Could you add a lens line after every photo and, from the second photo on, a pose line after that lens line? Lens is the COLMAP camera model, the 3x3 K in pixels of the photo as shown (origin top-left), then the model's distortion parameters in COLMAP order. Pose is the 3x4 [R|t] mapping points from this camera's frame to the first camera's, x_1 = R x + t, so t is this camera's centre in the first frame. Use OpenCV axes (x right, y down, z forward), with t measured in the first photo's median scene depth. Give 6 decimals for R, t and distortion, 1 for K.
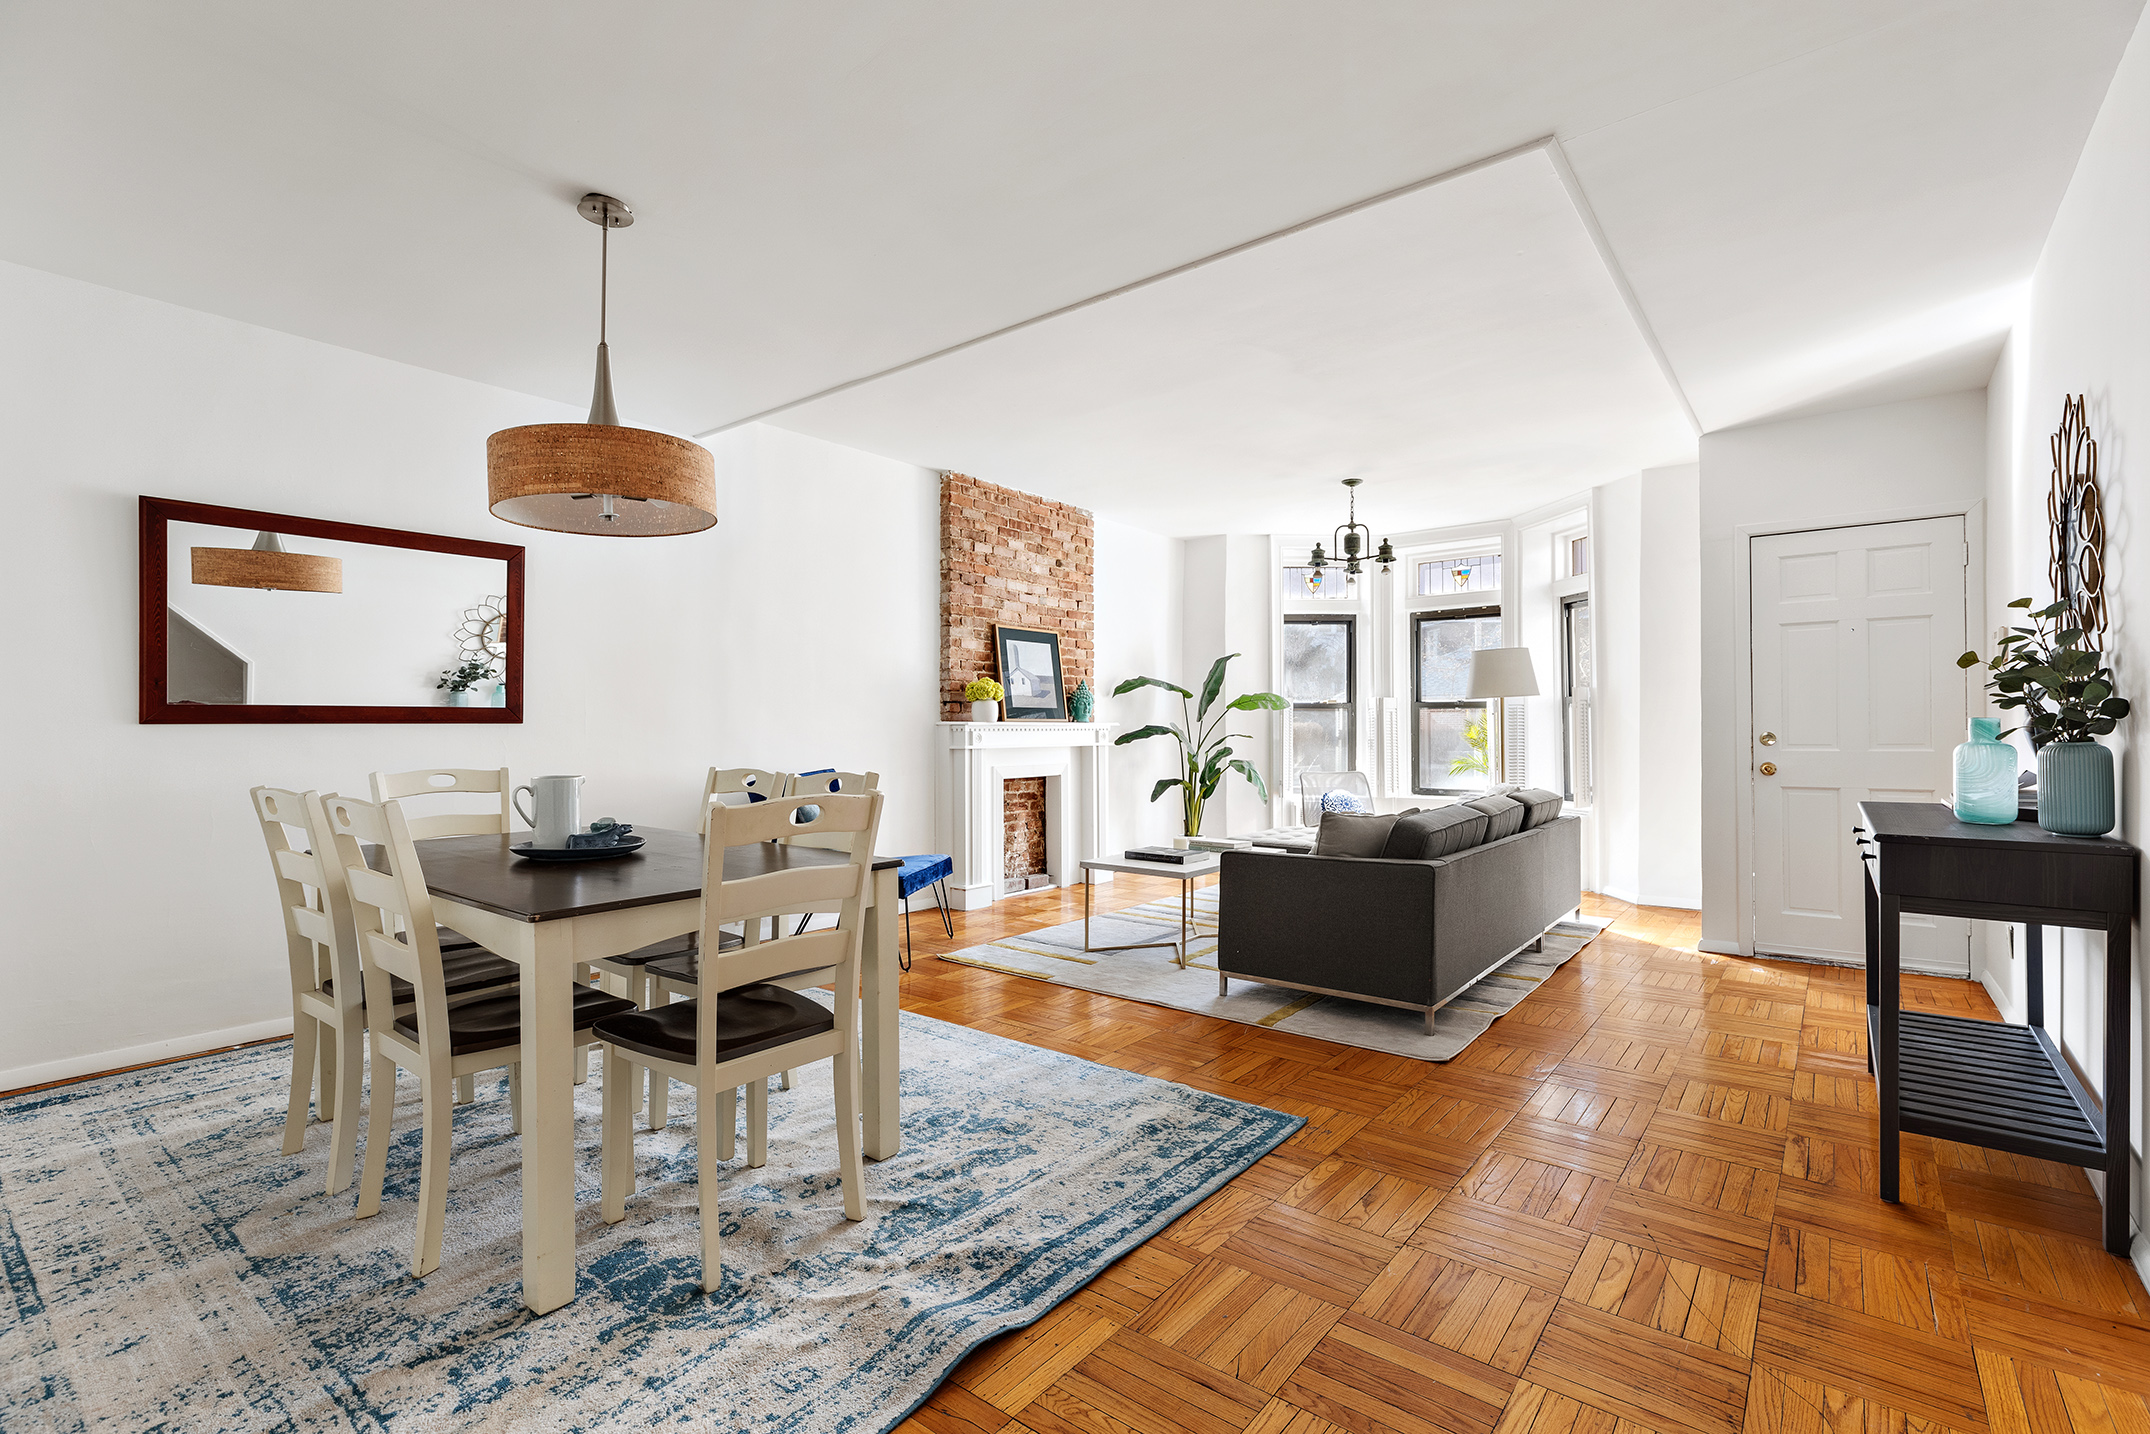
lens RADIAL K [[959.1, 0, 1075.0], [0, 959.1, 717.0], [0, 0, 1]] dist [0.000134, -0.000113]
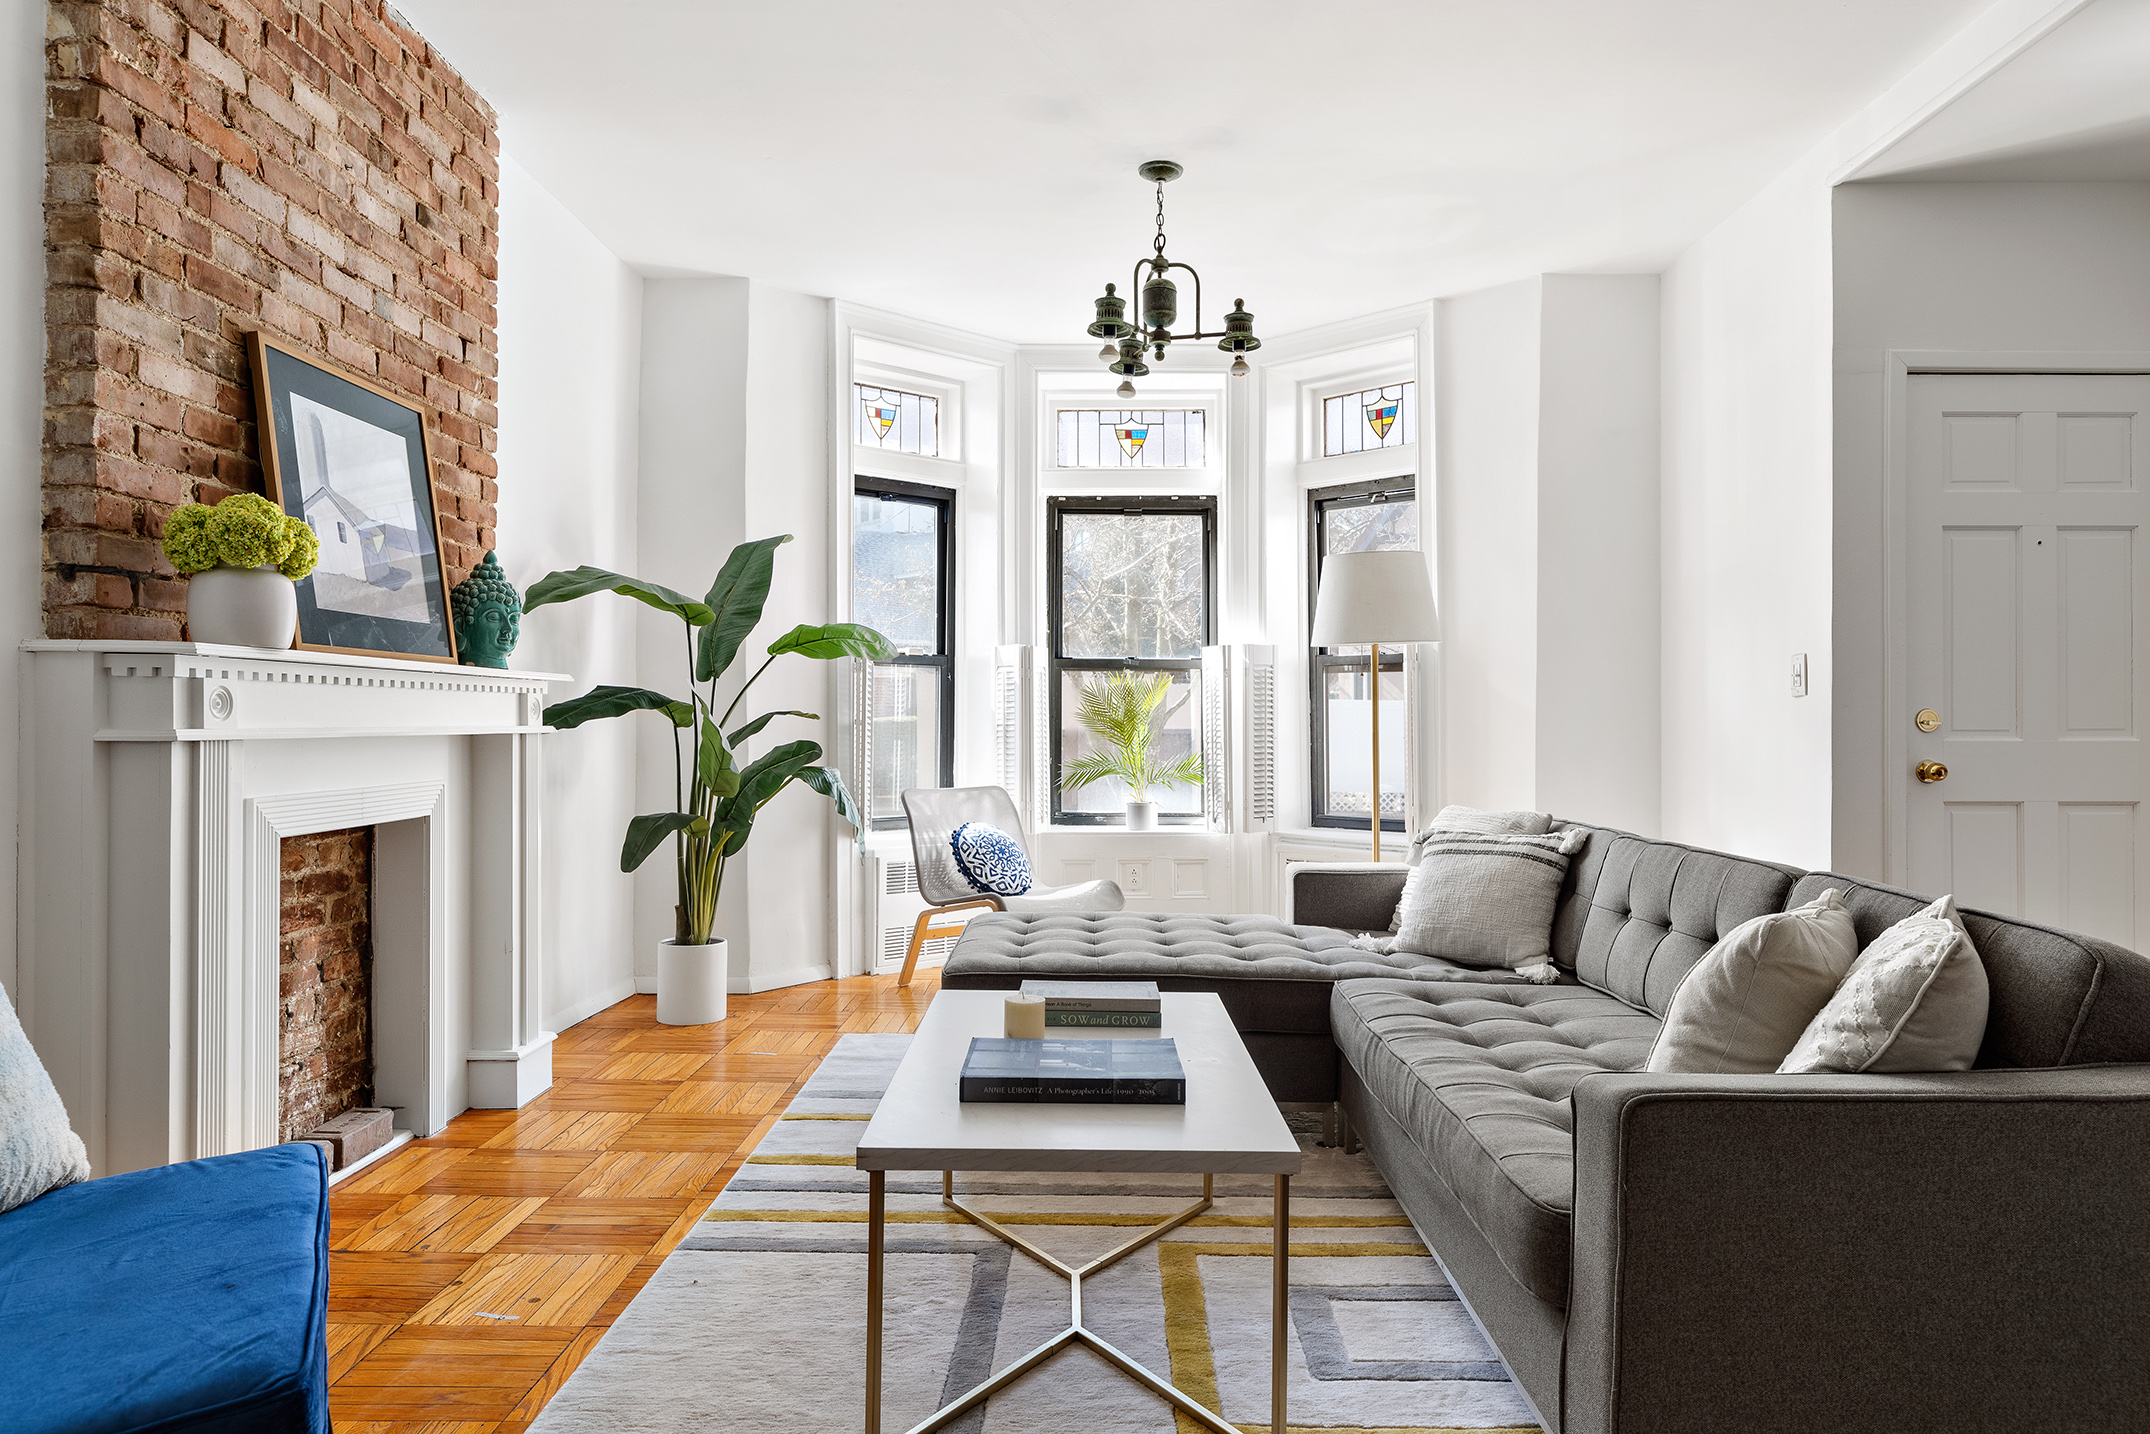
lens RADIAL K [[1313.3, 0, 1075.0], [0, 1313.3, 717.0], [0, 0, 1]] dist [0.001811, 0.003402]
pose [[0.785688, 0.010318, 0.618537, -0.129916], [-0.017108, 0.999841, 0.005052, 0.017988], [-0.618387, -0.014551, 0.785739, 0.488041]]
